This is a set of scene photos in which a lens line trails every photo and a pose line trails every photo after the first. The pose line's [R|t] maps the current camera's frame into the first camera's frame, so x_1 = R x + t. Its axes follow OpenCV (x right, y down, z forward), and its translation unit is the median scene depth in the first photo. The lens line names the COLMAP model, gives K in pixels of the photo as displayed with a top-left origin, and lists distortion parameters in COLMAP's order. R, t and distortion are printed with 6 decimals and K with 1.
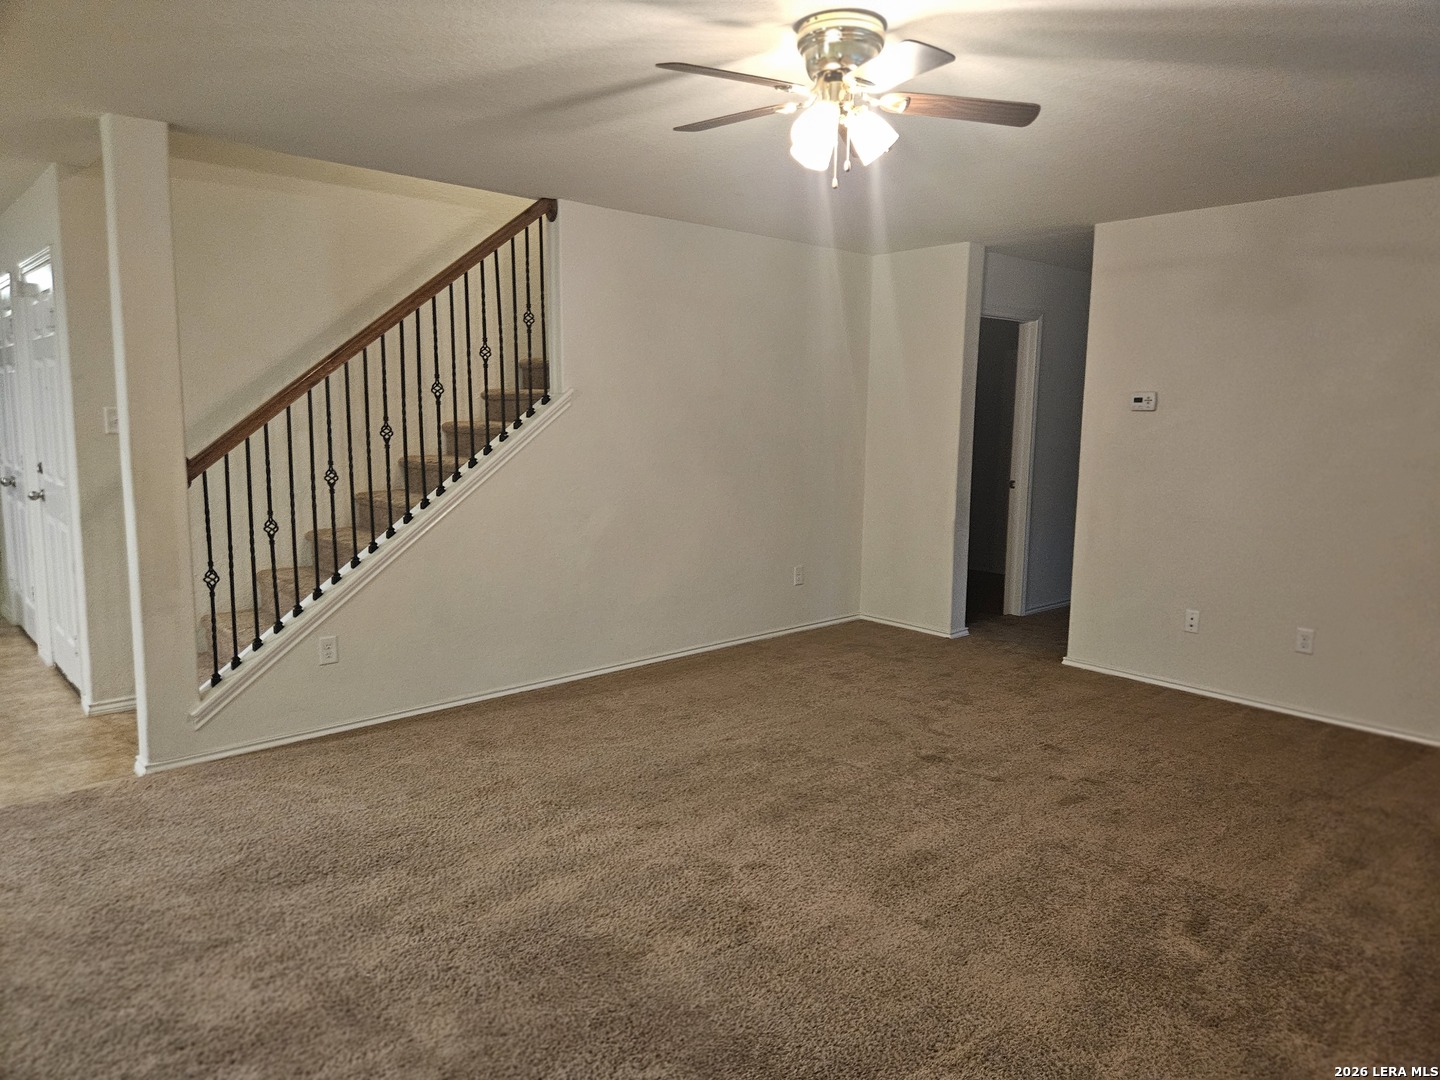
lens RADIAL K [[976.6, 0, 730.6], [0, 976.6, 533.4], [0, 0, 1]] dist [0.073280, -0.065859]
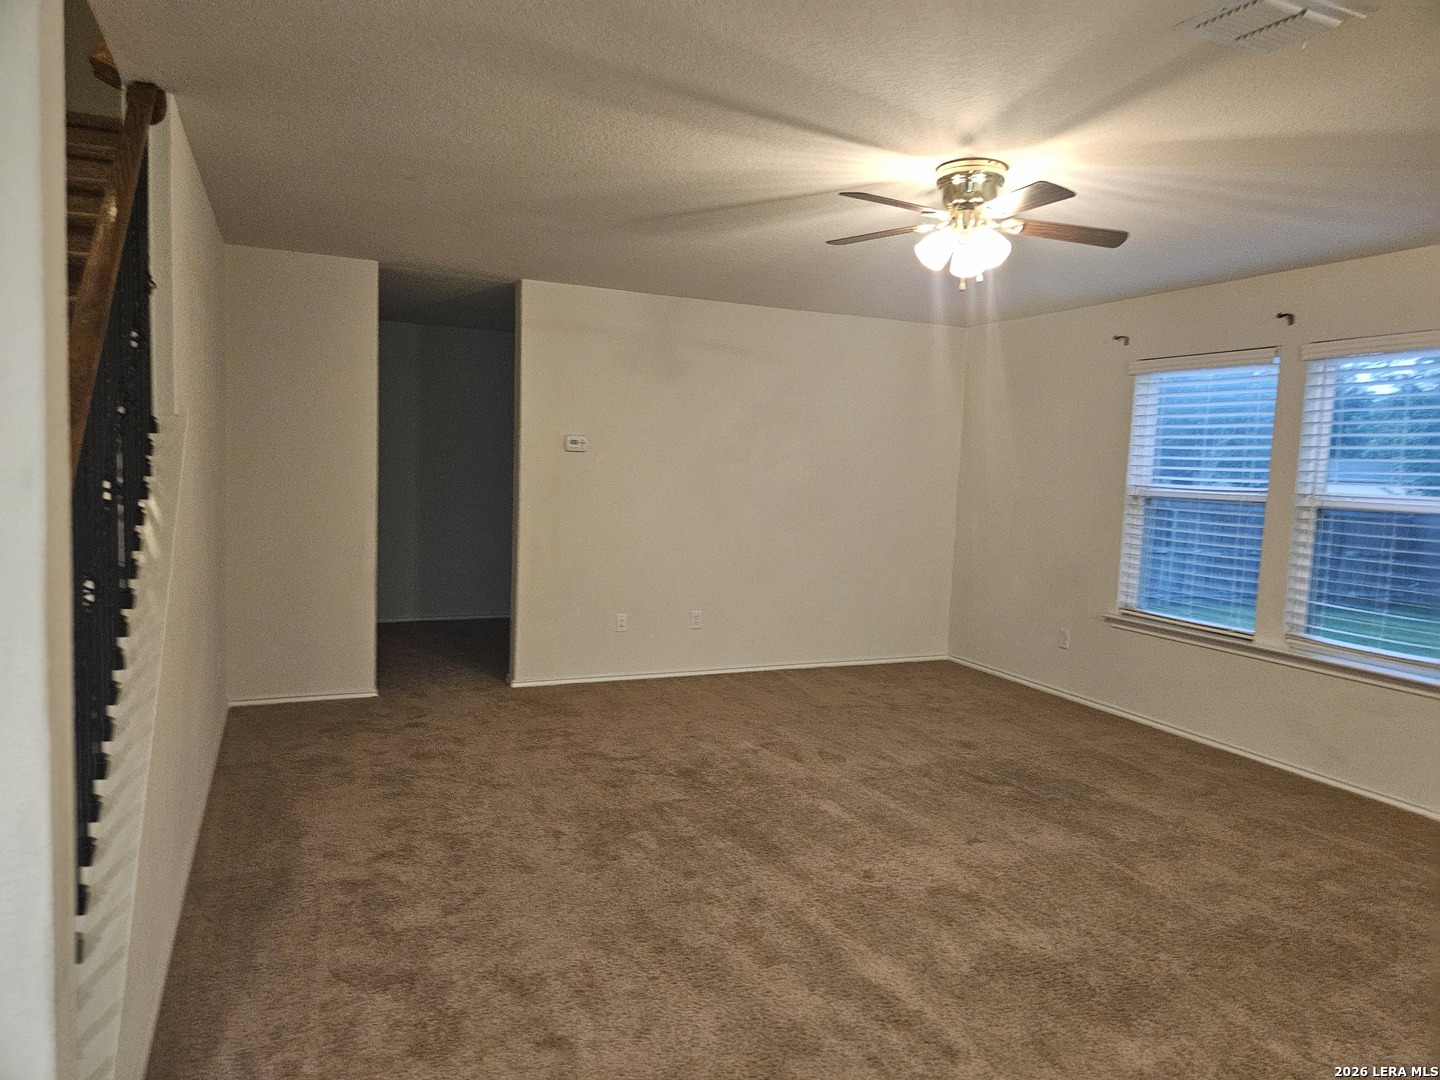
lens RADIAL K [[976.6, 0, 730.6], [0, 976.6, 533.4], [0, 0, 1]] dist [0.073280, -0.065859]
pose [[0.292486, -0.069606, 0.953733, -0.949446], [0.090096, 0.994917, 0.044981, -0.094245], [-0.952016, 0.072771, 0.297271, 0.725072]]
